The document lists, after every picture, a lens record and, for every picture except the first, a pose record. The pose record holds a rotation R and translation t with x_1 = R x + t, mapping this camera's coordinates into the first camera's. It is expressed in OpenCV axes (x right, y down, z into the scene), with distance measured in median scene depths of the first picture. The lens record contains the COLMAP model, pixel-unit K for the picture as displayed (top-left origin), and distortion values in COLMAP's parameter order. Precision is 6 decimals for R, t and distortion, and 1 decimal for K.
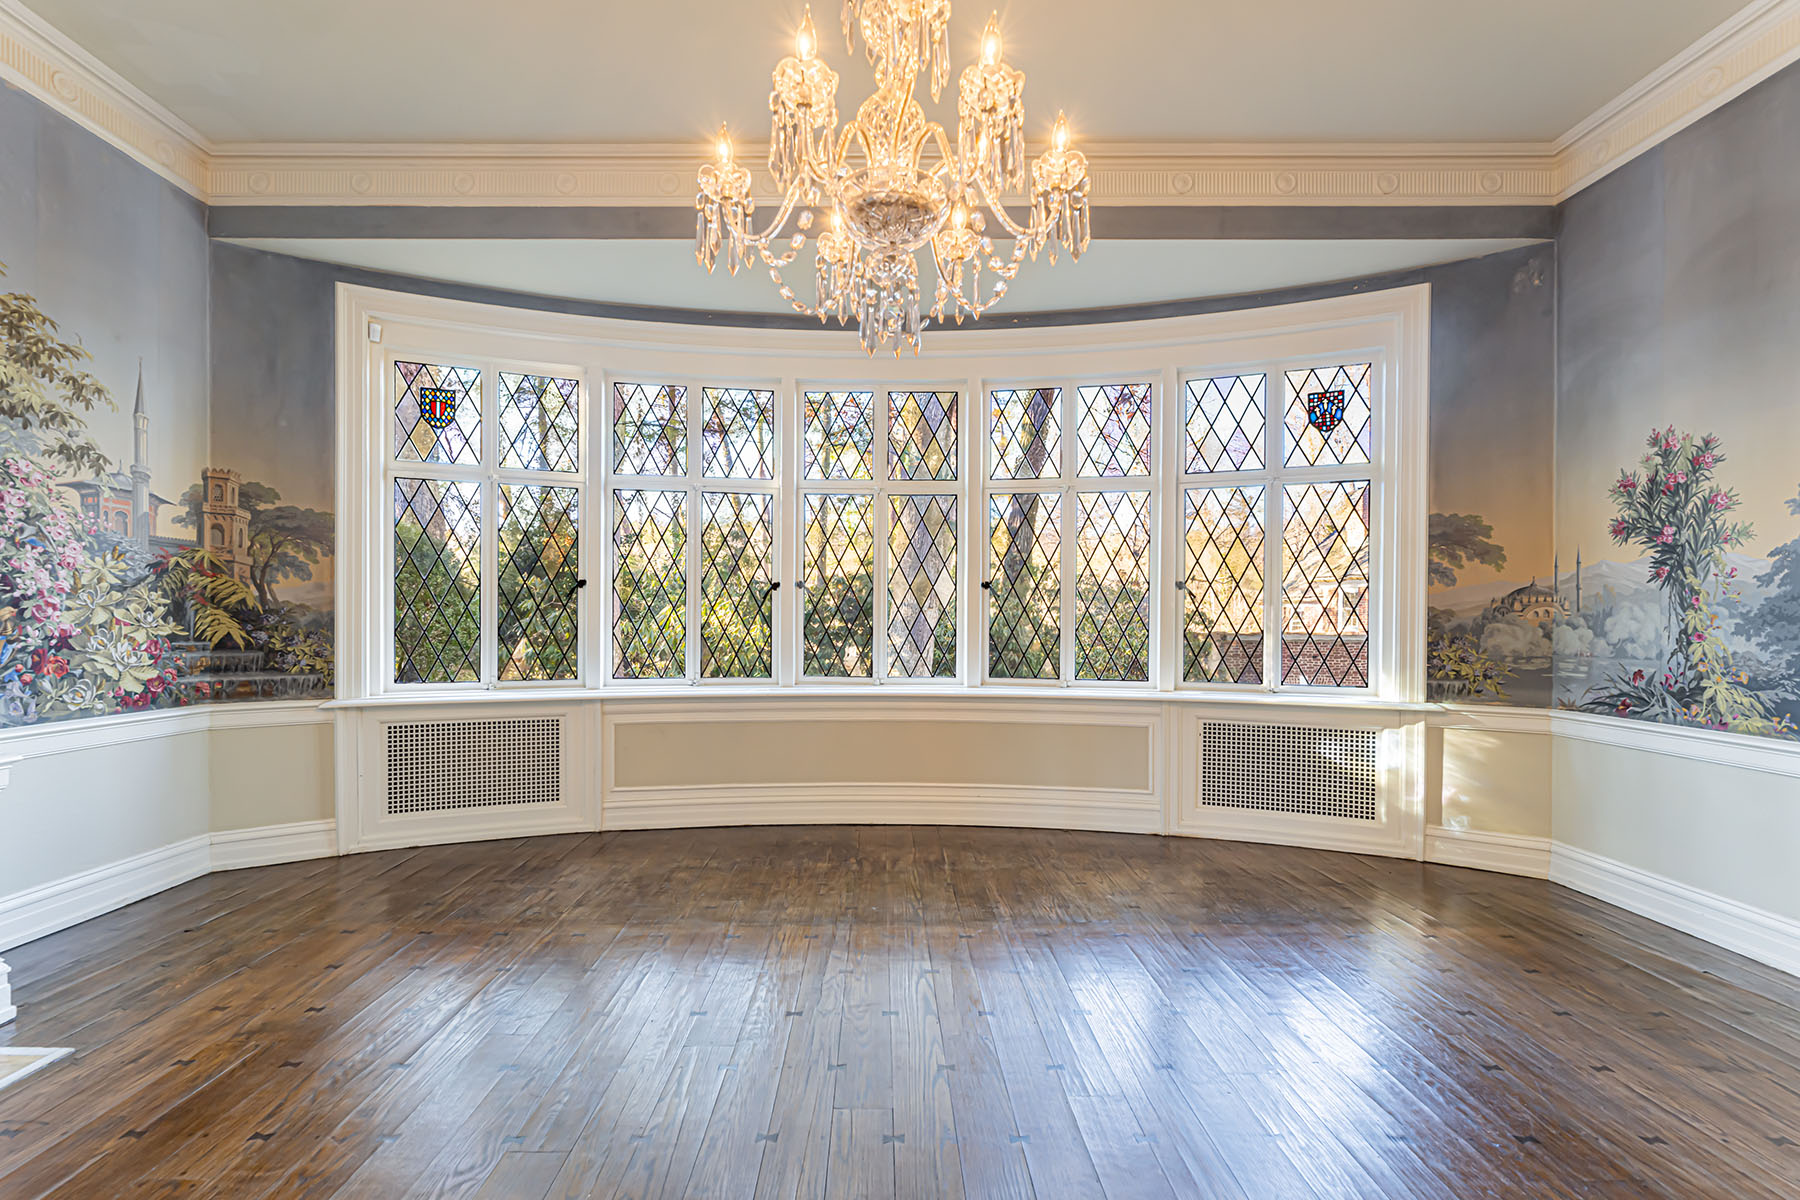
lens RADIAL K [[815.5, 0, 885.8], [0, 815.5, 630.5], [0, 0, 1]] dist [-0.000076, -0.000001]
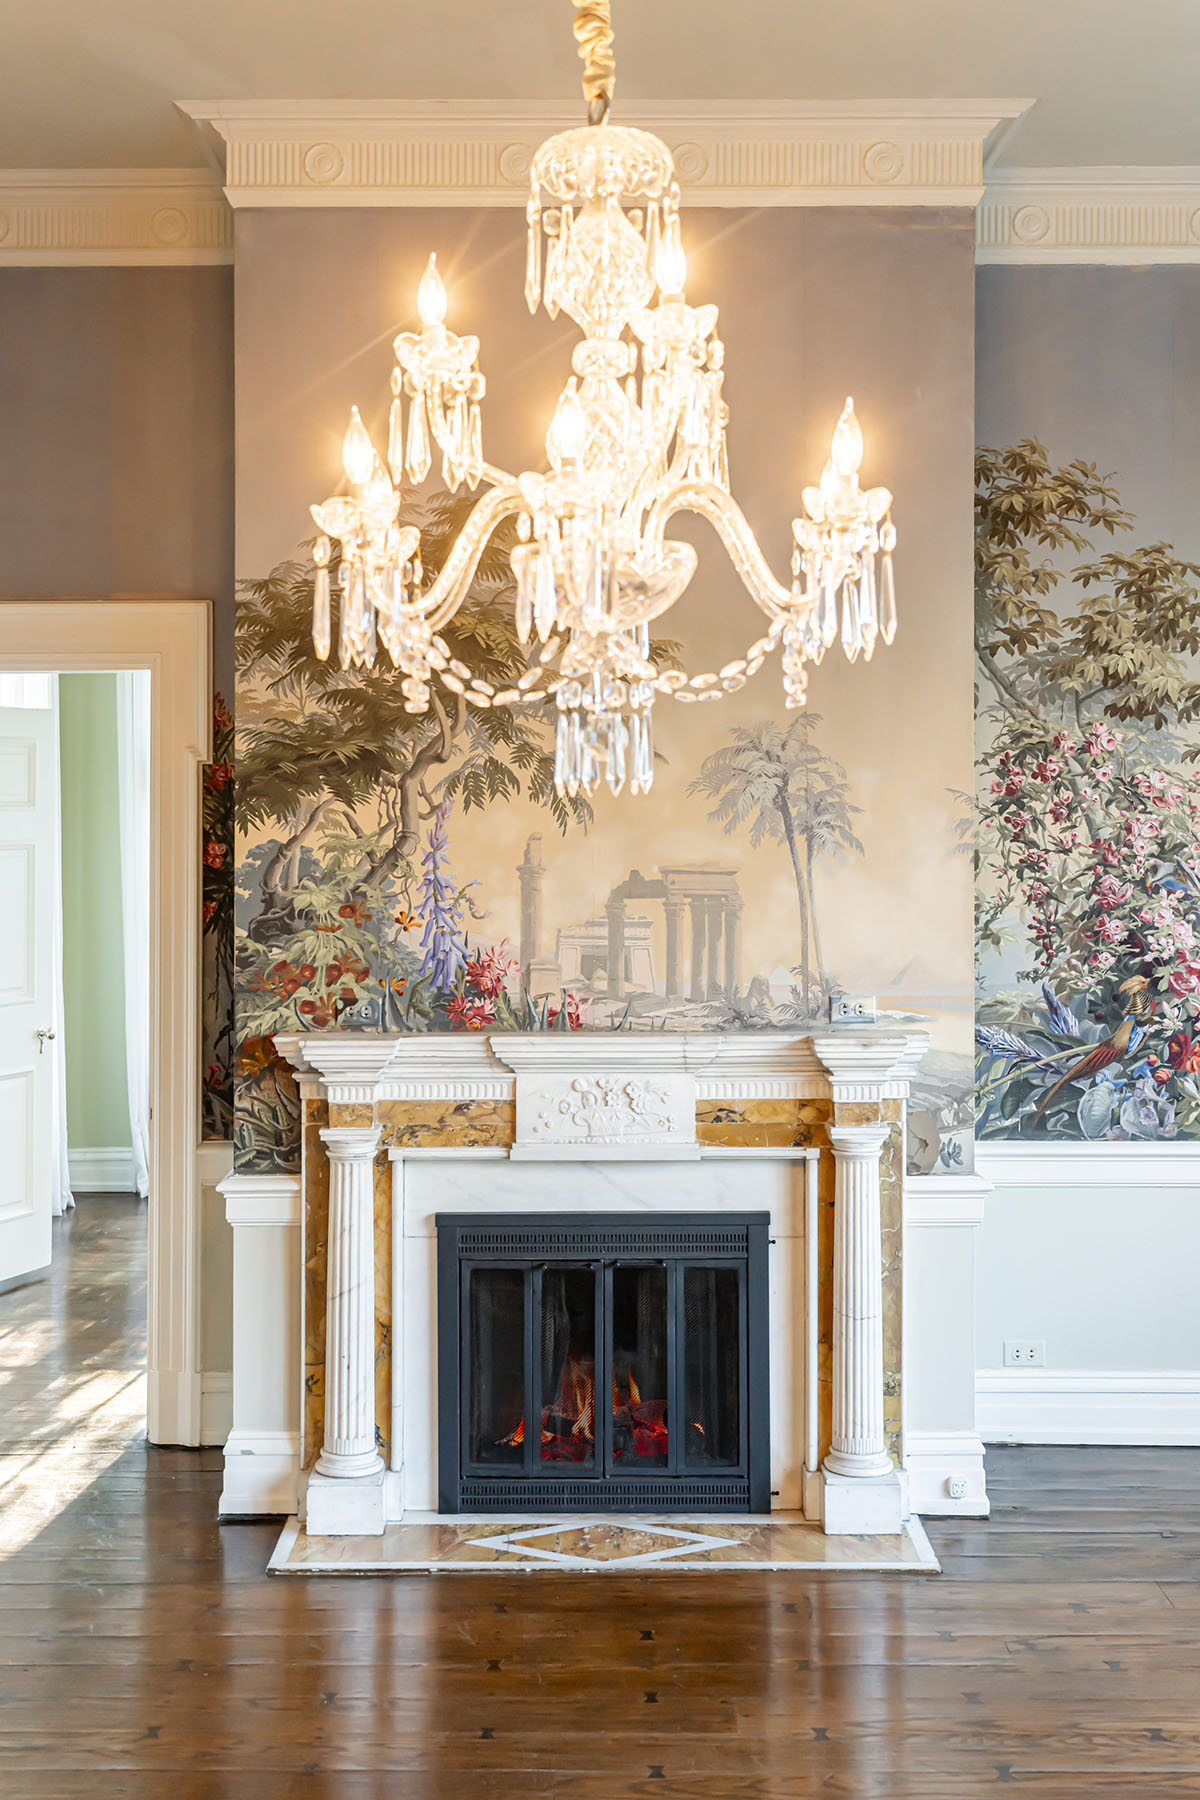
lens RADIAL K [[1795.5, 0, 600.0], [0, 1795.5, 899.0], [0, 0, 1]] dist [0.015352, 0.000000]
pose [[-0.017586, -0.015110, -0.999731, 0.540410], [-0.010933, 0.999829, -0.014919, -0.067271], [0.999786, 0.010667, -0.017749, 0.533437]]
